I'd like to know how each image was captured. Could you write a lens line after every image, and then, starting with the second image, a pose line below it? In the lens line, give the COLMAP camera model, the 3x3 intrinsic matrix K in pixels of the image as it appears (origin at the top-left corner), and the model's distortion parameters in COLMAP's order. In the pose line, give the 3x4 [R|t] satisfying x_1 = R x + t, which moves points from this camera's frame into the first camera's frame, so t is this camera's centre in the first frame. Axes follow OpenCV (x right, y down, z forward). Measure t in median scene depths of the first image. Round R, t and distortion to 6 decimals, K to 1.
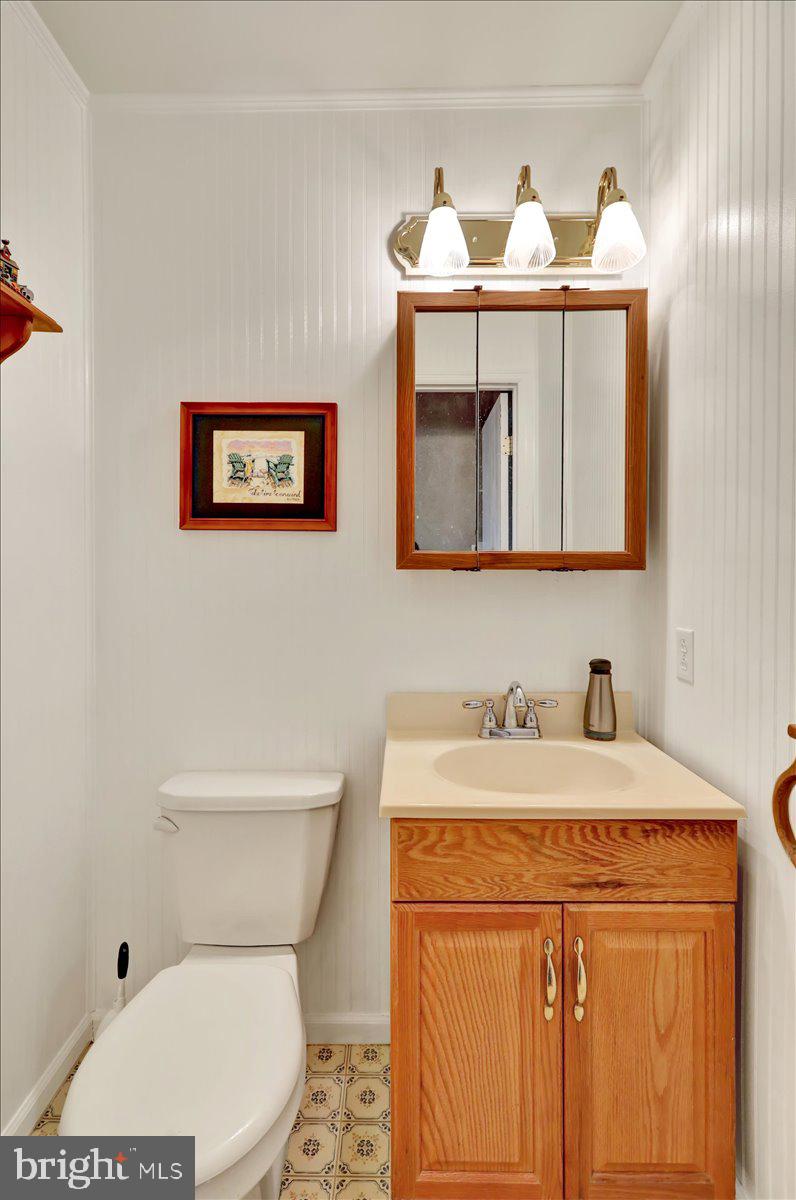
lens RADIAL K [[550.7, 0, 397.6], [0, 550.7, 580.9], [0, 0, 1]] dist [-0.000521, 0.000086]
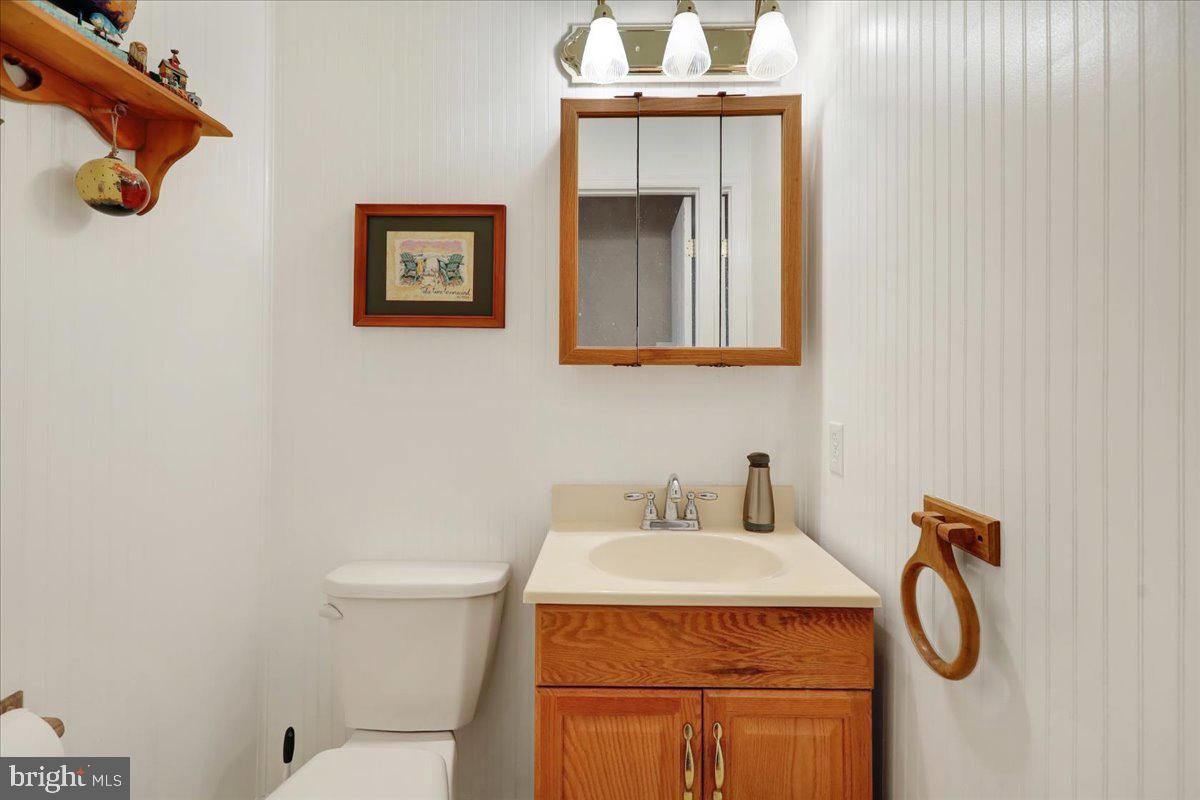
lens RADIAL K [[541.4, 0, 624.6], [0, 541.4, 375.4], [0, 0, 1]] dist [-0.000102, -0.000029]
pose [[0.999933, 0.002470, -0.011267, 0.133917], [-0.002689, 0.999808, -0.019434, 0.019012], [0.011217, 0.019463, 0.999748, -0.013571]]
